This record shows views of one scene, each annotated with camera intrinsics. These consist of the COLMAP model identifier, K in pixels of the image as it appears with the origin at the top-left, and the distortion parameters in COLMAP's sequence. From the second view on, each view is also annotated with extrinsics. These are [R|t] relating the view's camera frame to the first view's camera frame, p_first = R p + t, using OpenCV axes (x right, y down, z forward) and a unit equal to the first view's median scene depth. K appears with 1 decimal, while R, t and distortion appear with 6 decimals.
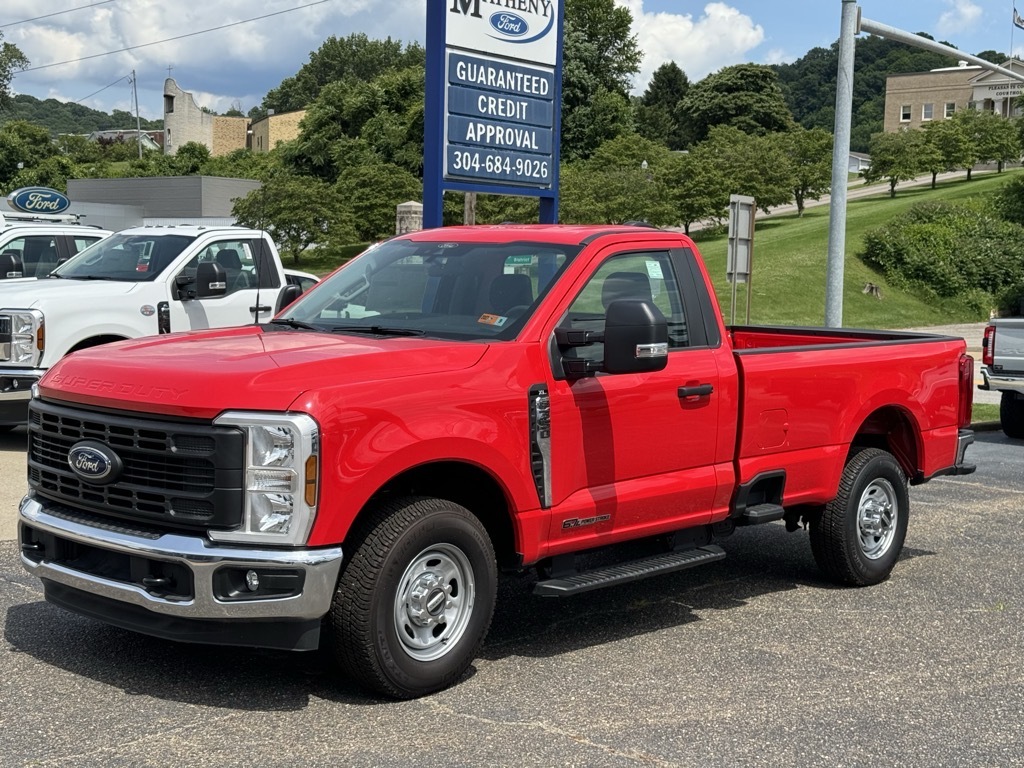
lens RADIAL K [[1479.3, 0, 514.8], [0, 1479.3, 404.9], [0, 0, 1]] dist [0.140596, 0.000000]
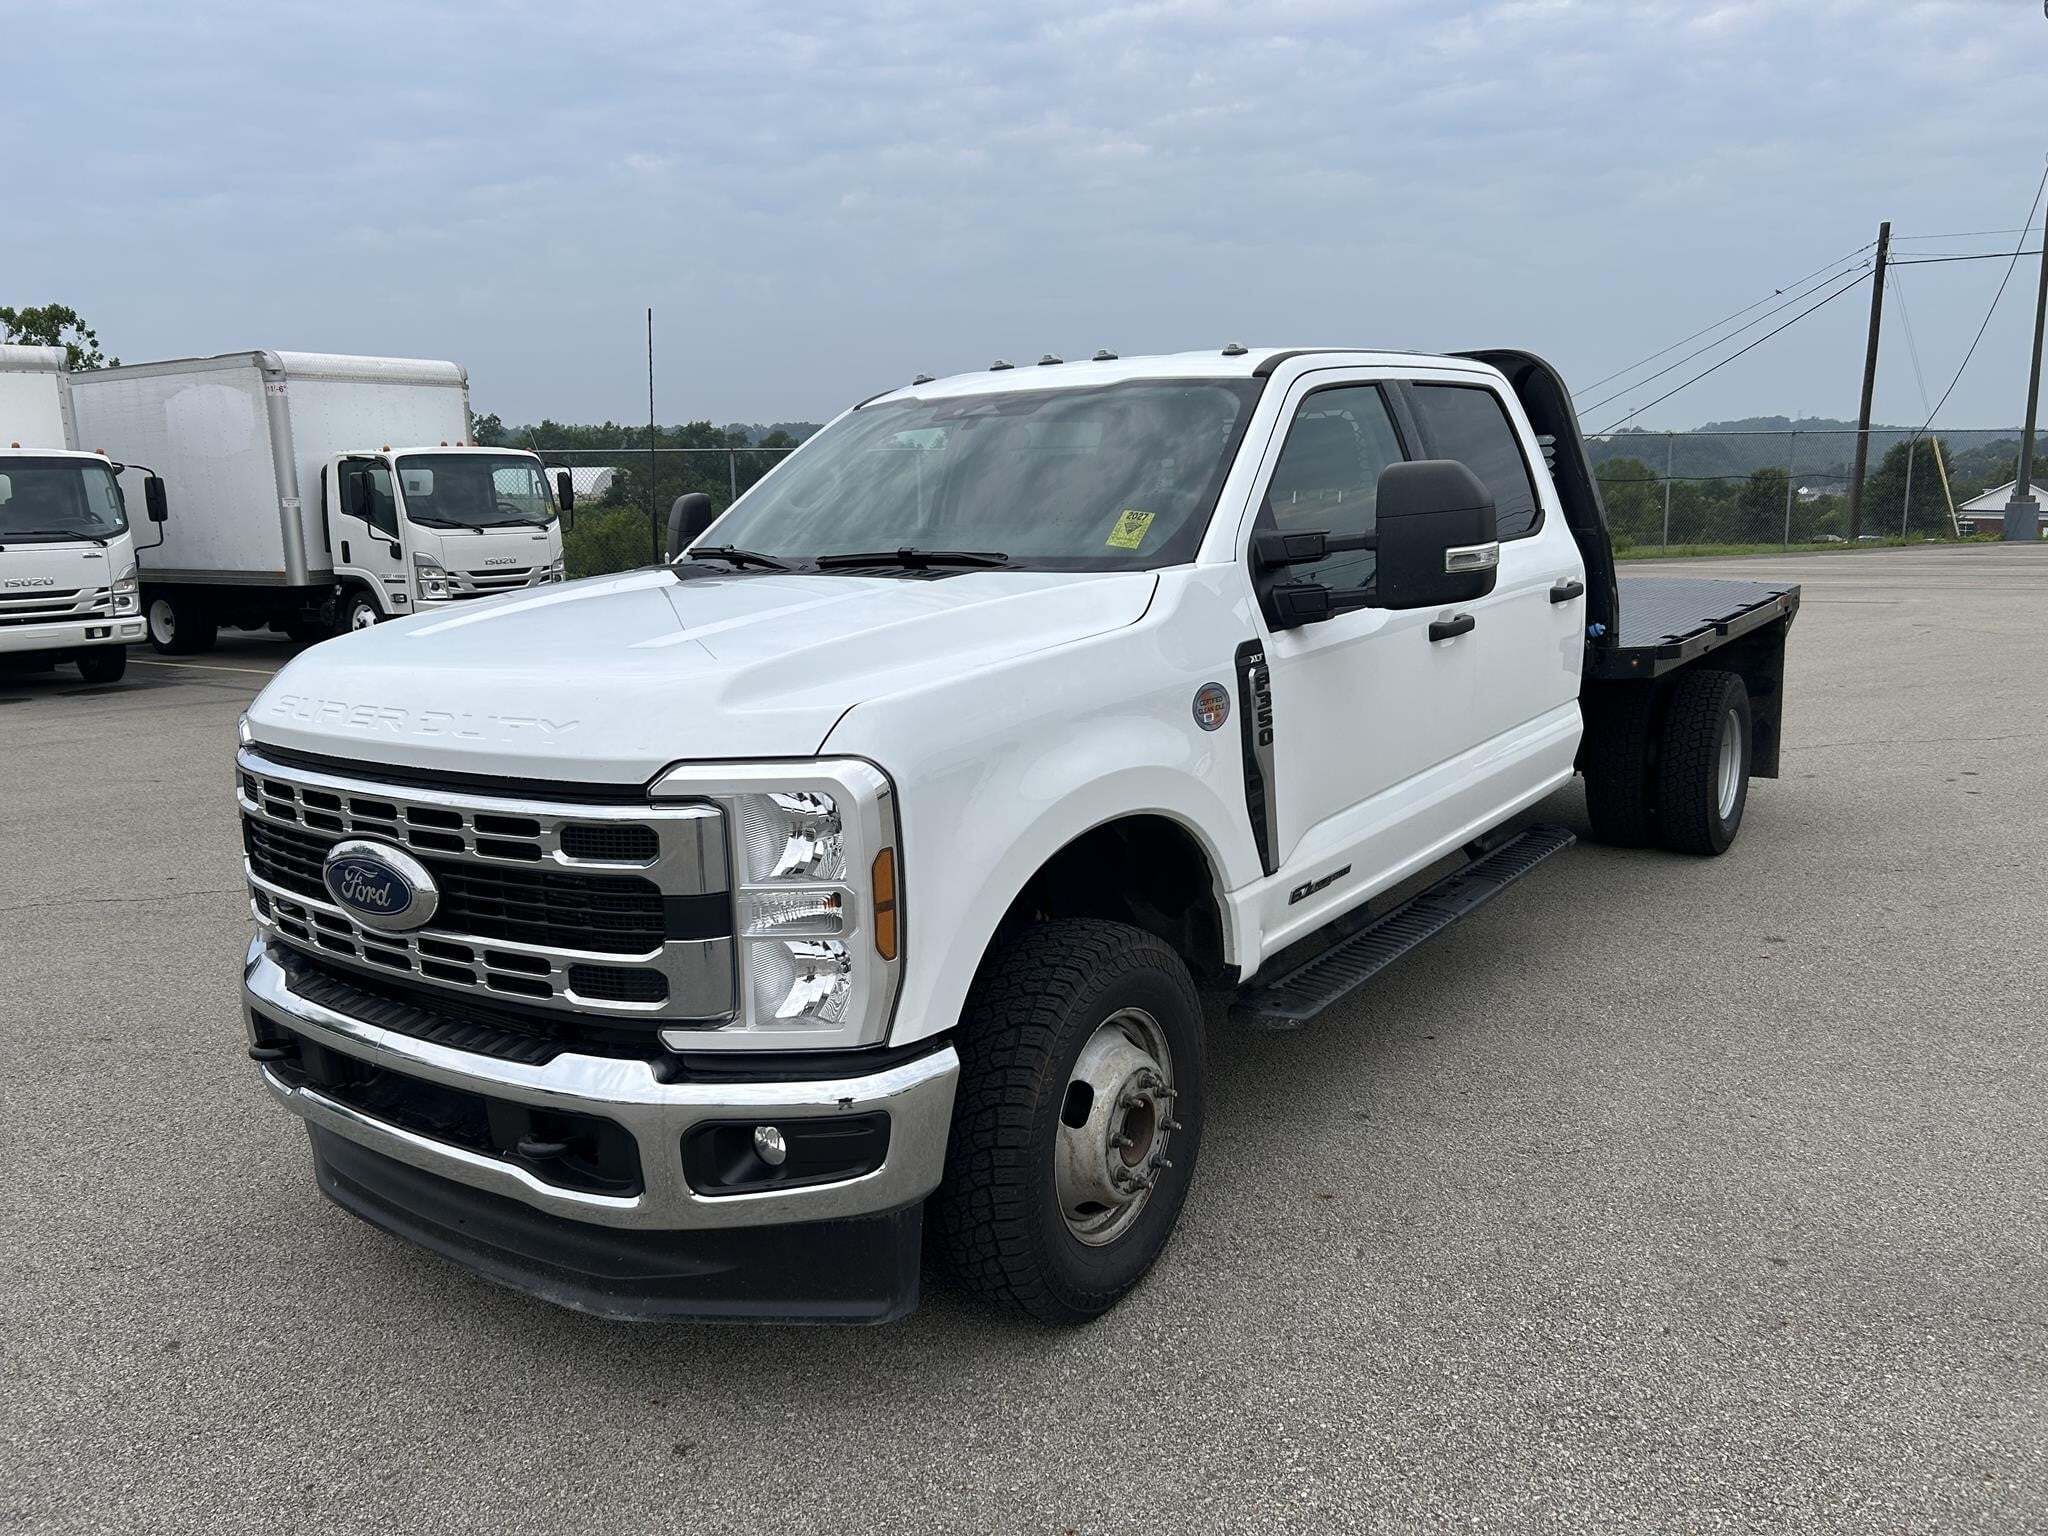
lens RADIAL K [[1525.6, 0, 1012.2], [0, 1525.6, 765.7], [0, 0, 1]] dist [0.051983, -0.022941]
pose [[0.991324, -0.083793, 0.101268, -0.132958], [0.074840, 0.993199, 0.089187, -0.026319], [-0.108052, -0.080835, 0.990853, 0.512130]]
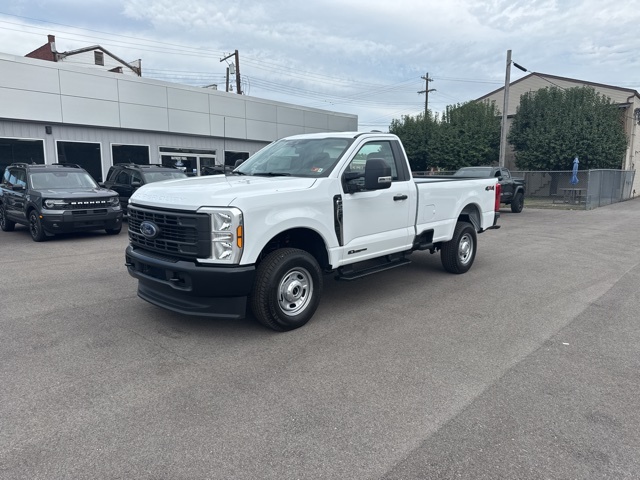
lens RADIAL K [[476.8, 0, 335.2], [0, 476.8, 241.5], [0, 0, 1]] dist [0.051983, -0.022941]
pose [[0.999795, -0.014523, 0.014091, 0.000291], [0.013503, 0.997458, 0.069964, 0.007992], [-0.015072, -0.069759, 0.997450, 0.240407]]
